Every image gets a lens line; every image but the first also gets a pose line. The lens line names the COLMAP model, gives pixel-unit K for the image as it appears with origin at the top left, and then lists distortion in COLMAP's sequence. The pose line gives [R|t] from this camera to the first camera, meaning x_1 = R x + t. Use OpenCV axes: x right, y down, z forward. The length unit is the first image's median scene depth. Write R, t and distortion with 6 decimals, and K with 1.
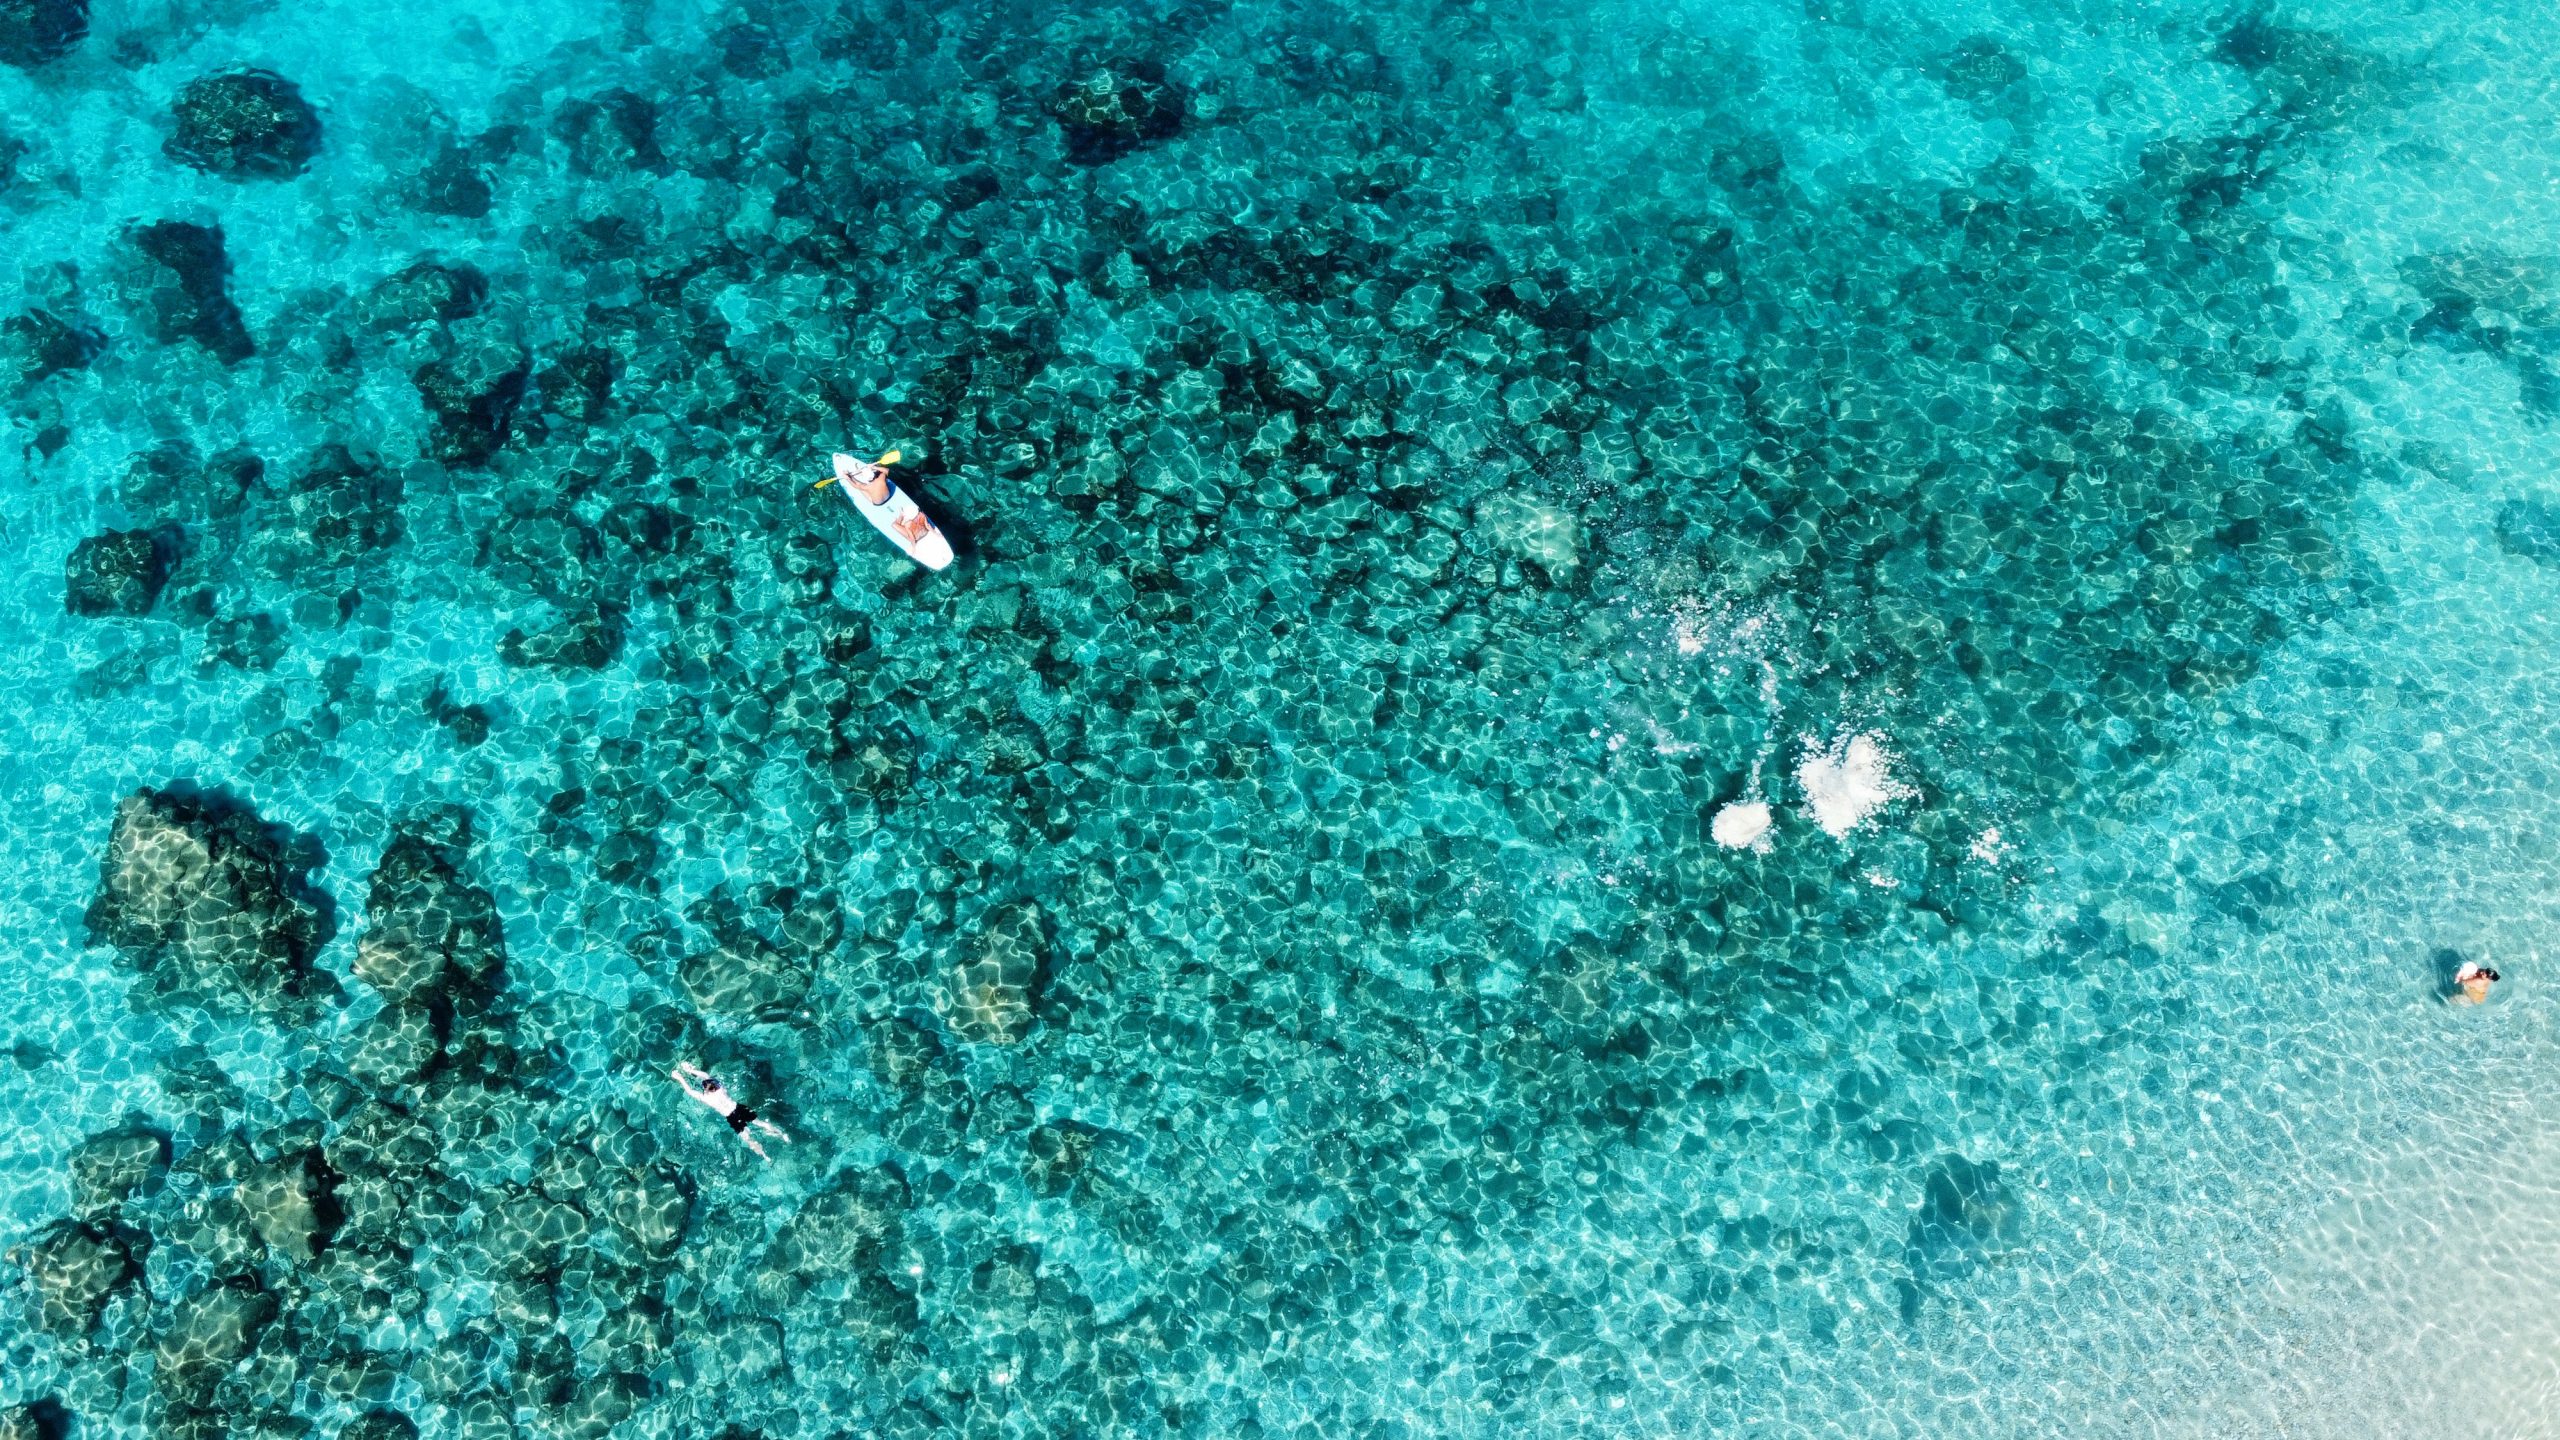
lens RADIAL K [[1958.5, 0, 1280.0], [0, 1958.5, 720.0], [0, 0, 1]] dist [0.016258, -0.018567]
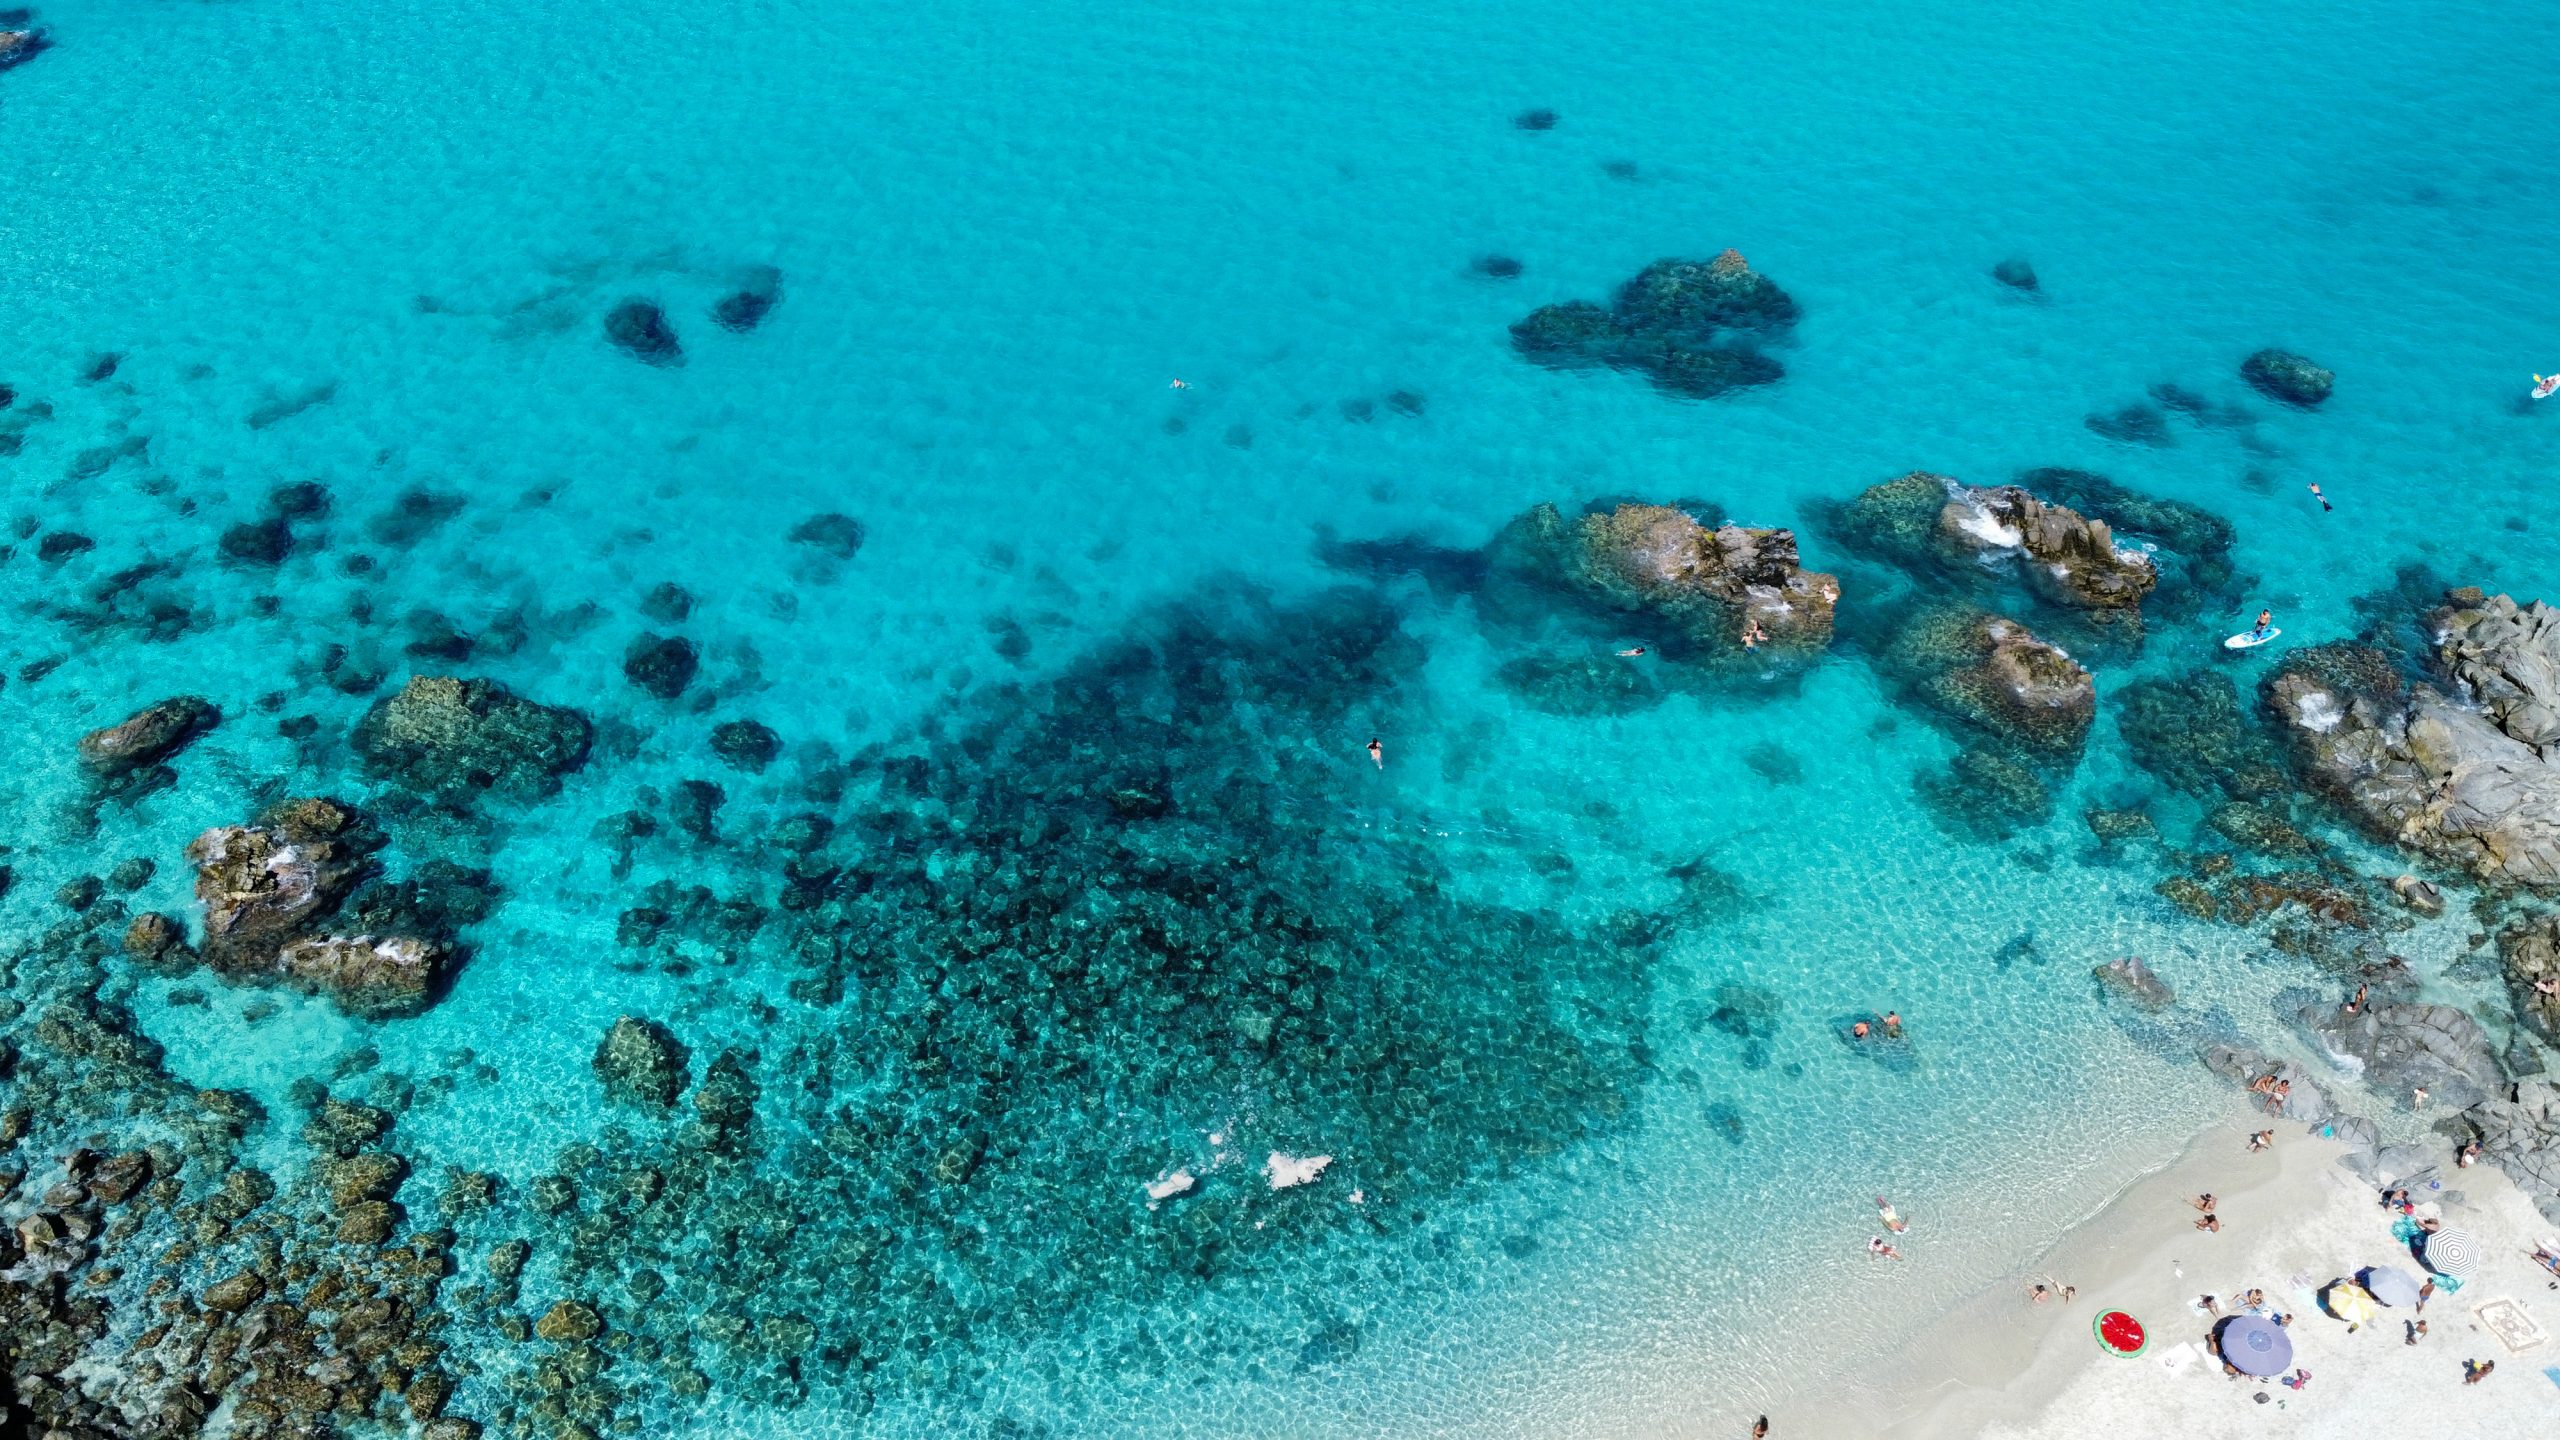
lens RADIAL K [[1958.5, 0, 1280.0], [0, 1958.5, 720.0], [0, 0, 1]] dist [0.016258, -0.018567]
pose [[0.973054, 0.162880, -0.163203, 0.439963], [-0.208379, 0.924209, -0.320026, 0.269477], [0.098708, 0.345411, 0.933246, -1.083193]]
